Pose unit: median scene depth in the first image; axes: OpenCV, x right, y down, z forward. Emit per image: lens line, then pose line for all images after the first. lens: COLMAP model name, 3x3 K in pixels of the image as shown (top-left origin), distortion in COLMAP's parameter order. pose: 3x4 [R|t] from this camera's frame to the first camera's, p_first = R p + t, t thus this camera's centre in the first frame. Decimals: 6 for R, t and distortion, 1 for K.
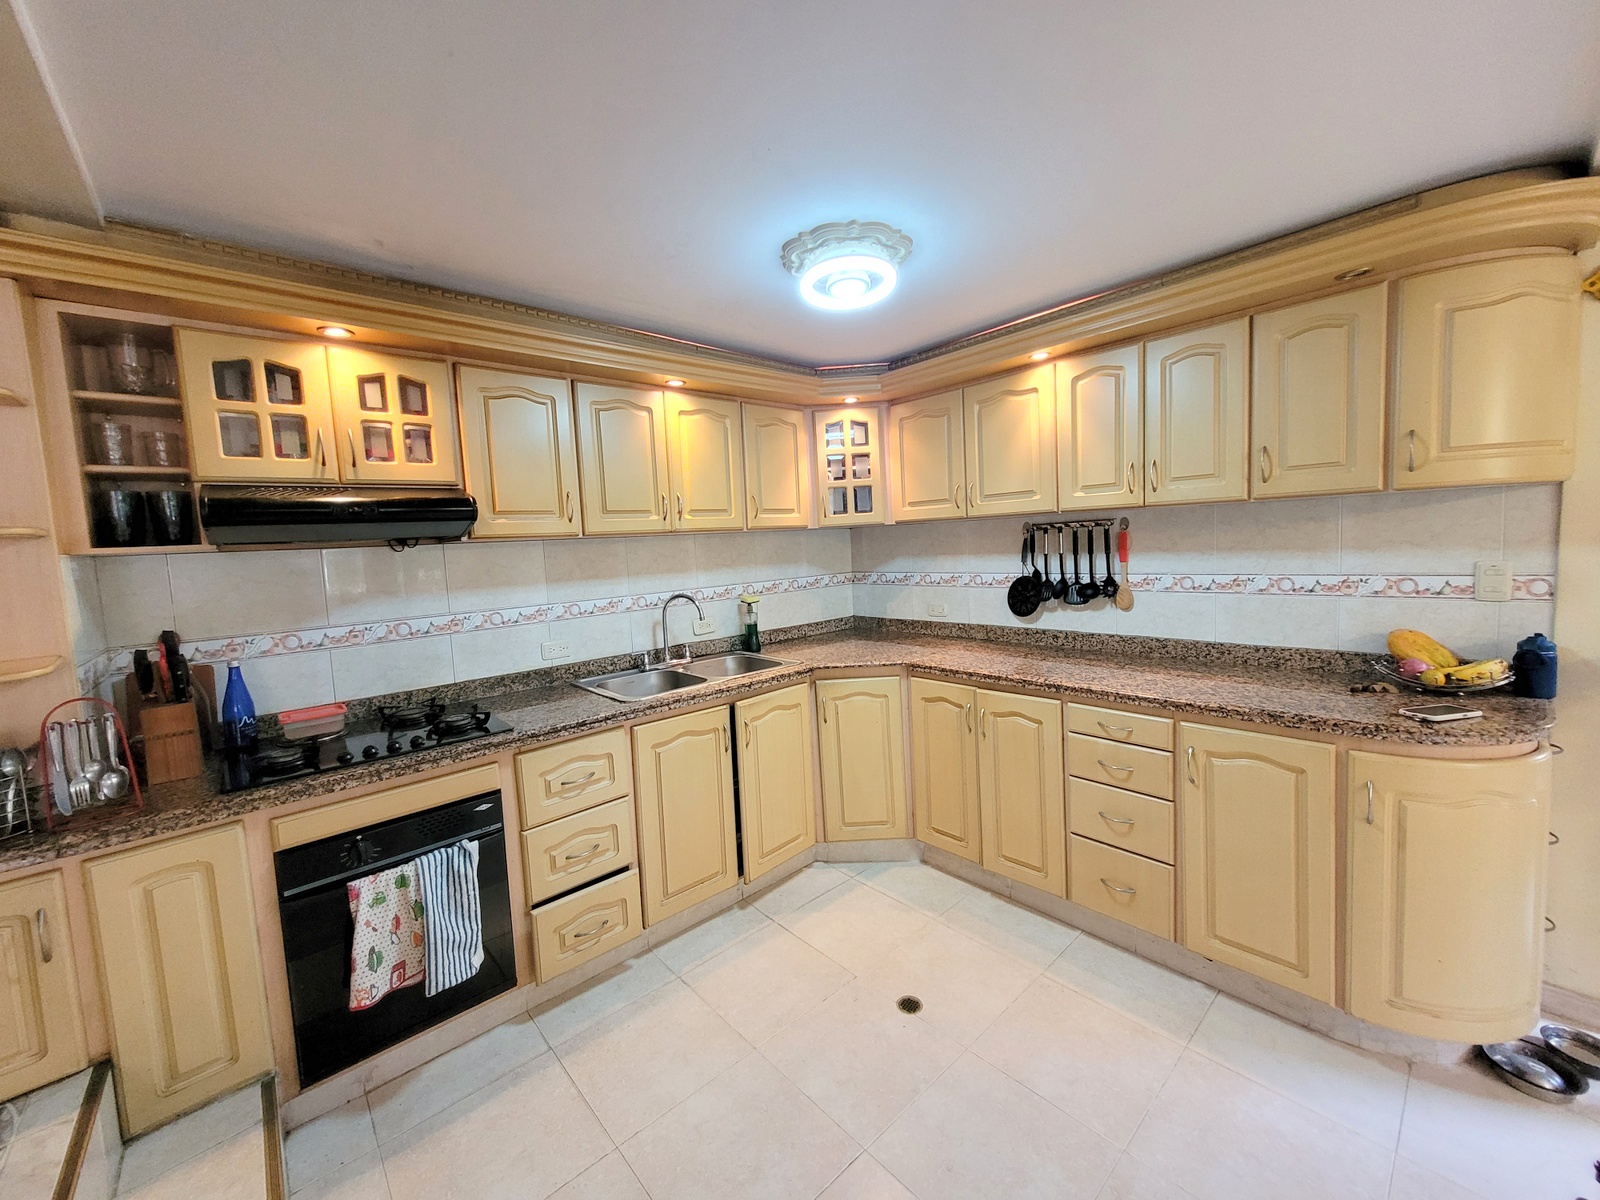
lens RADIAL K [[627.6, 0, 803.9], [0, 627.6, 595.1], [0, 0, 1]] dist [-0.003371, 0.000224]
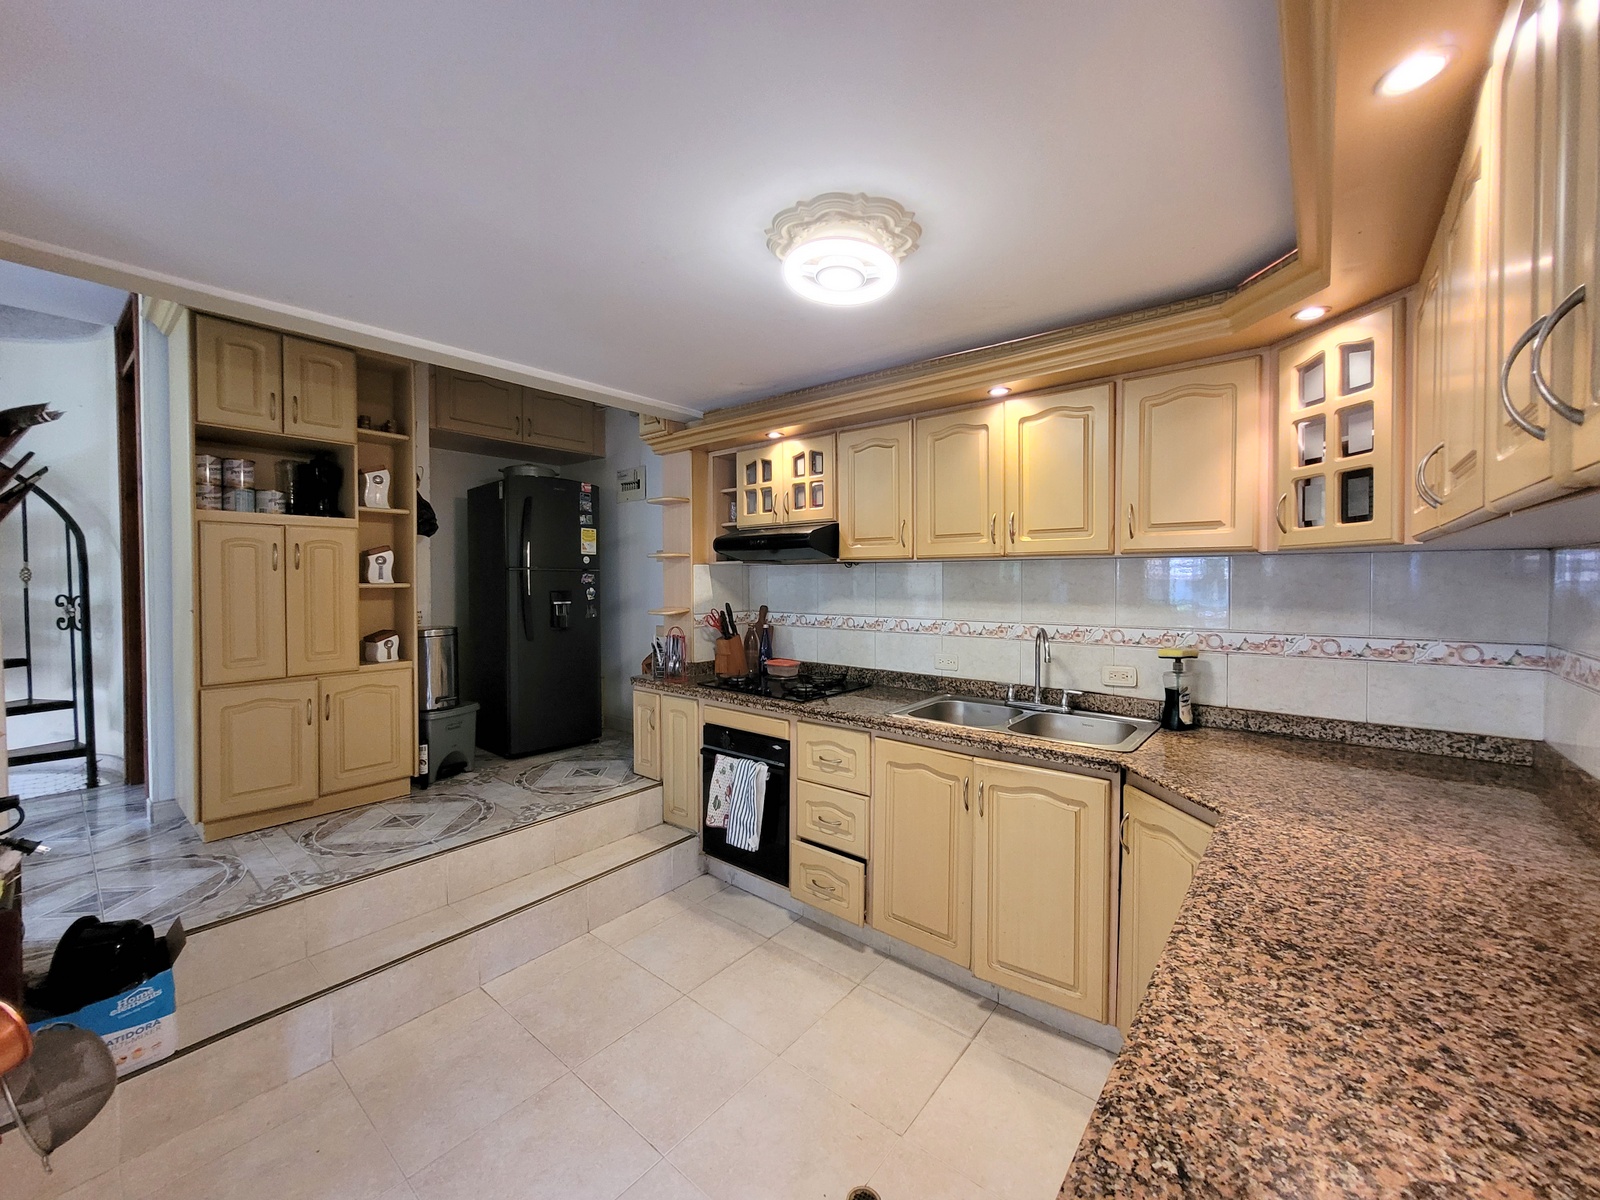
lens RADIAL K [[627.6, 0, 799.5], [0, 627.6, 592.5], [0, 0, 1]] dist [-0.003371, 0.000224]
pose [[0.141216, 0.078277, -0.986879, 0.818982], [-0.087044, 0.993990, 0.066386, -0.106728], [0.986145, 0.076528, 0.147181, 0.748159]]
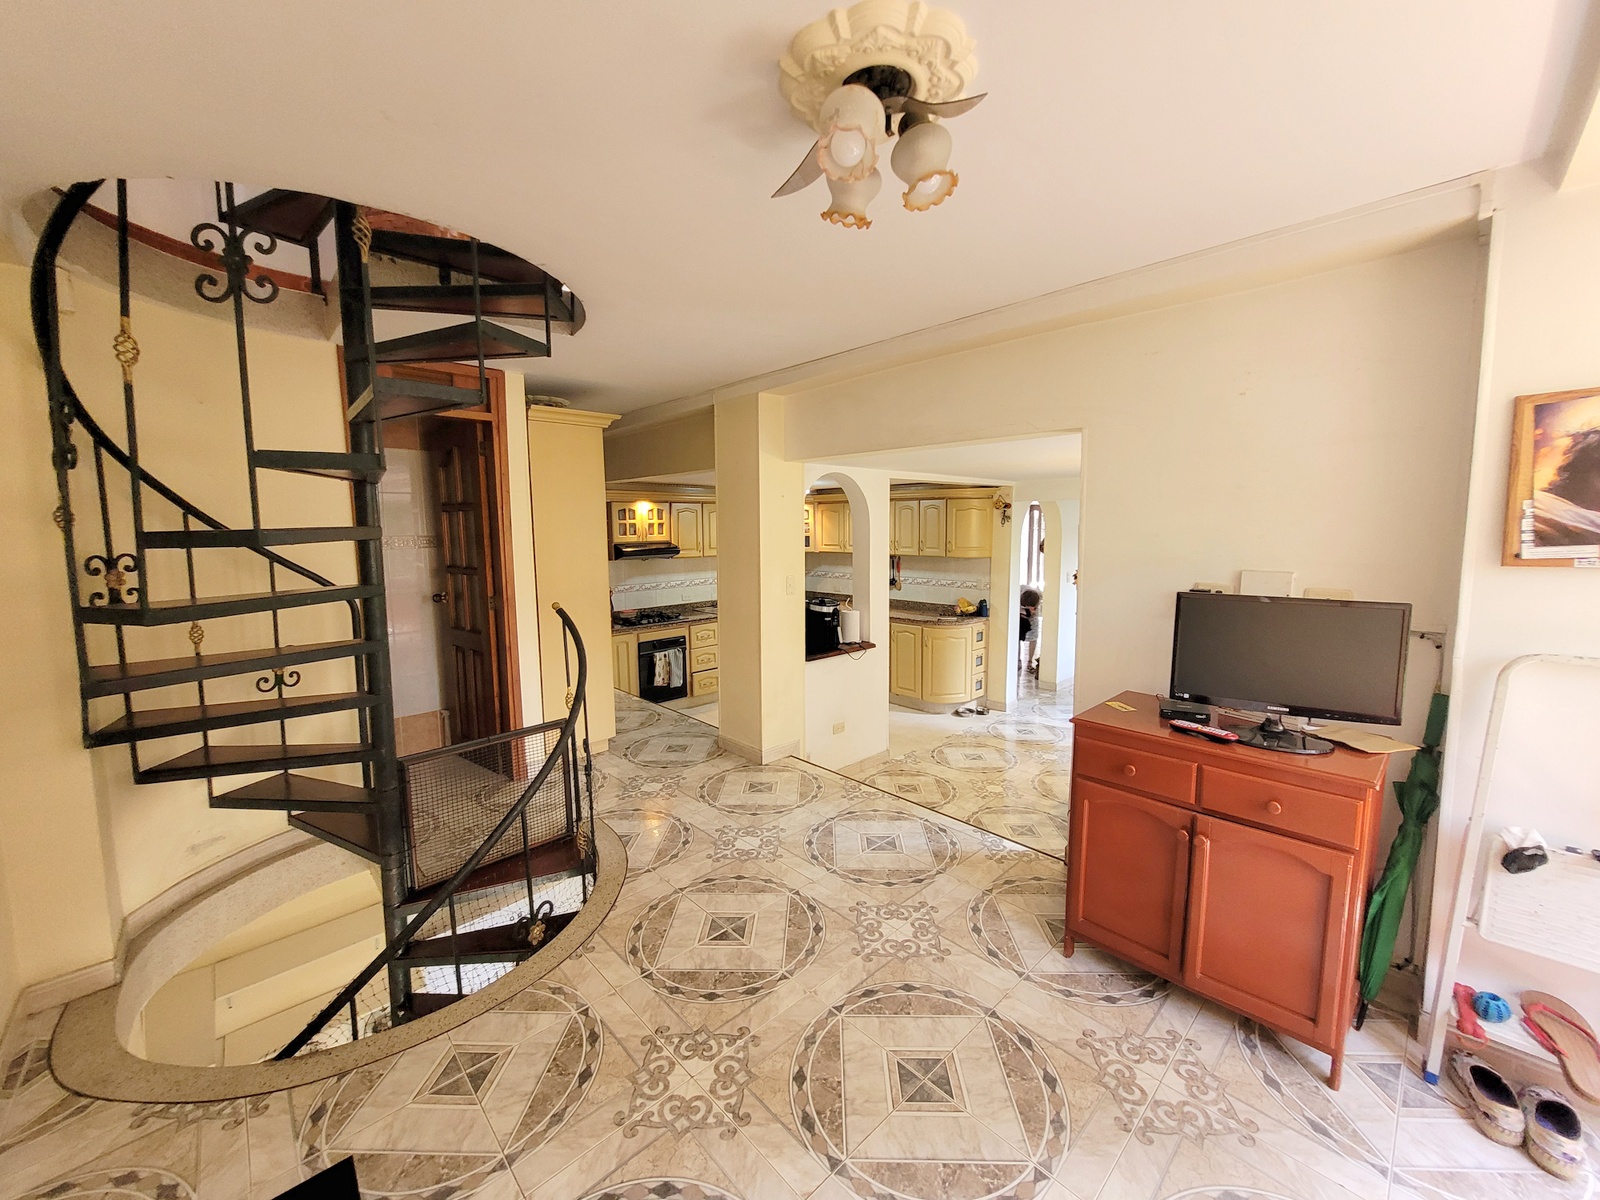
lens RADIAL K [[627.6, 0, 795.8], [0, 627.6, 594.1], [0, 0, 1]] dist [-0.003371, 0.000224]
pose [[0.999158, 0.036264, 0.019206, 0.024564], [-0.036672, 0.999100, 0.021335, -0.002016], [-0.018415, -0.022022, 0.999588, -2.188318]]
